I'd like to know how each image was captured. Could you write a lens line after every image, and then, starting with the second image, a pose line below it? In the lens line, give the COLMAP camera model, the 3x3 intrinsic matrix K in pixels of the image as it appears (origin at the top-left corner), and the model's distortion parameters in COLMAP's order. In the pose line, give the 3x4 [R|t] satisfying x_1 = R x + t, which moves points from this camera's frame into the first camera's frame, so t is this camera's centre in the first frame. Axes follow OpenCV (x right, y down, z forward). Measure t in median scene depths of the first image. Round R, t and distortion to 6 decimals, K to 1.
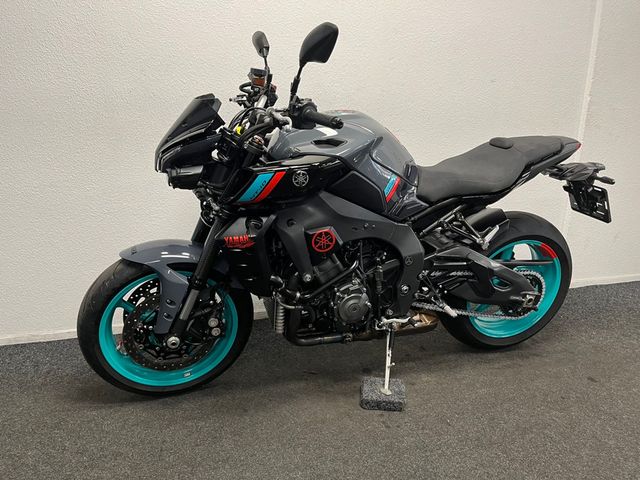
lens RADIAL K [[489.2, 0, 320.0], [0, 489.2, 240.0], [0, 0, 1]] dist [0.110297, -0.131803]
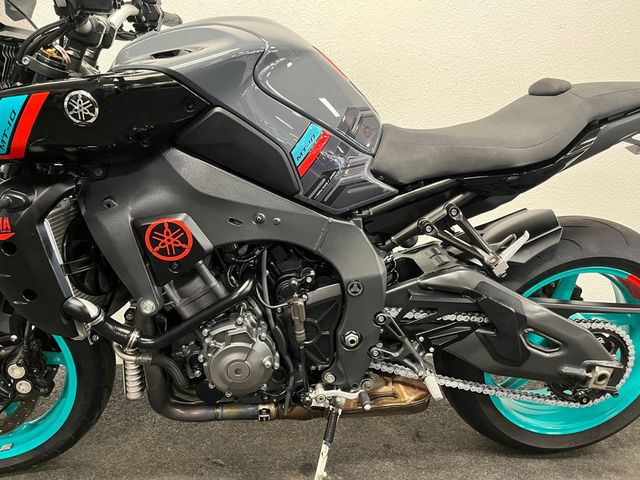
lens RADIAL K [[489.2, 0, 320.0], [0, 489.2, 240.0], [0, 0, 1]] dist [0.110297, -0.131803]
pose [[0.981324, 0.043675, -0.187339, 0.235304], [-0.054313, 0.997167, -0.052030, 0.018164], [0.184536, 0.061233, 0.980916, 0.431378]]
